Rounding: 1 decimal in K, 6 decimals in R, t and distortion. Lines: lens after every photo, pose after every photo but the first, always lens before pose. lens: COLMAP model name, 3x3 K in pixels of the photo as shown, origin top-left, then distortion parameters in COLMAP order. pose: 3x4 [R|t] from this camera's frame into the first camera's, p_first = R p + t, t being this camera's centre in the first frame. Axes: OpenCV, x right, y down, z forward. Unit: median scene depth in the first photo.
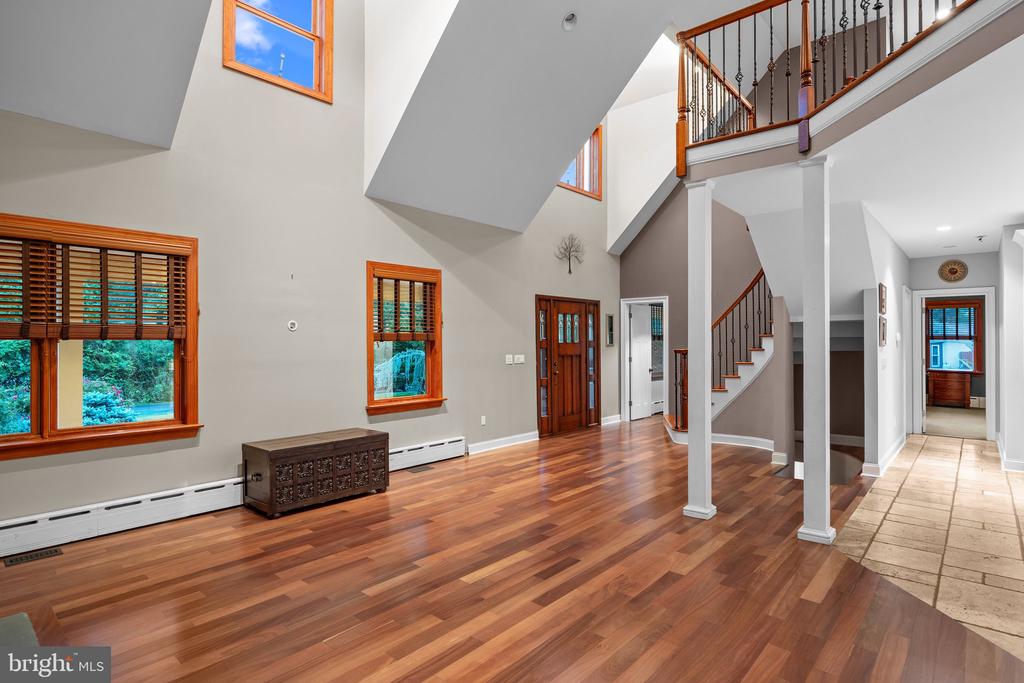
lens RADIAL K [[558.3, 0, 513.1], [0, 558.3, 341.3], [0, 0, 1]] dist [-0.003924, -0.000678]
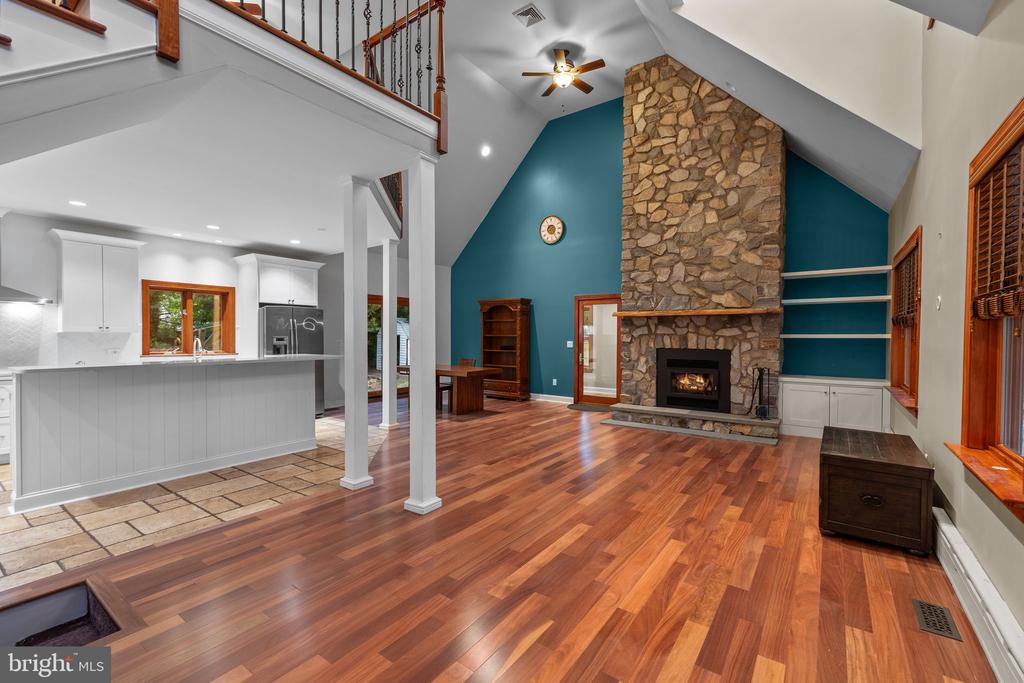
lens RADIAL K [[440.5, 0, 510.5], [0, 440.5, 343.7], [0, 0, 1]] dist [0.000024, -0.000006]
pose [[-0.996459, 0.002571, -0.084035, 0.280296], [0.001685, 0.999942, 0.010604, 0.026489], [0.084057, 0.010424, -0.996406, 1.988087]]
